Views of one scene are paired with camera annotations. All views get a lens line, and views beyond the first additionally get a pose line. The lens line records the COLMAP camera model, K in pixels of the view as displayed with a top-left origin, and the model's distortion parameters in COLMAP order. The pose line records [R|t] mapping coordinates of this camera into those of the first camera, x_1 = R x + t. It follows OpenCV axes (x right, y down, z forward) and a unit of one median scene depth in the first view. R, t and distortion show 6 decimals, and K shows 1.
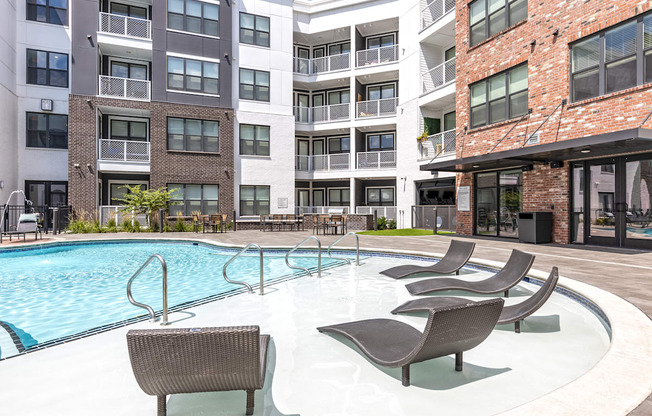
lens RADIAL K [[373.1, 0, 326.0], [0, 373.1, 208.0], [0, 0, 1]] dist [-0.003002, 0.000064]
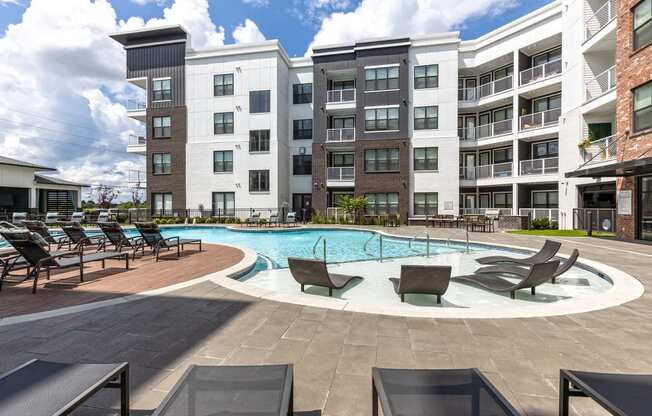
lens RADIAL K [[292.5, 0, 326.0], [0, 292.5, 208.0], [0, 0, 1]] dist [-0.001306, -0.000126]
pose [[0.832681, 0.004246, -0.553737, 0.103484], [-0.002748, 0.999990, 0.003536, -0.008574], [0.553747, -0.001423, 0.832684, -0.084469]]
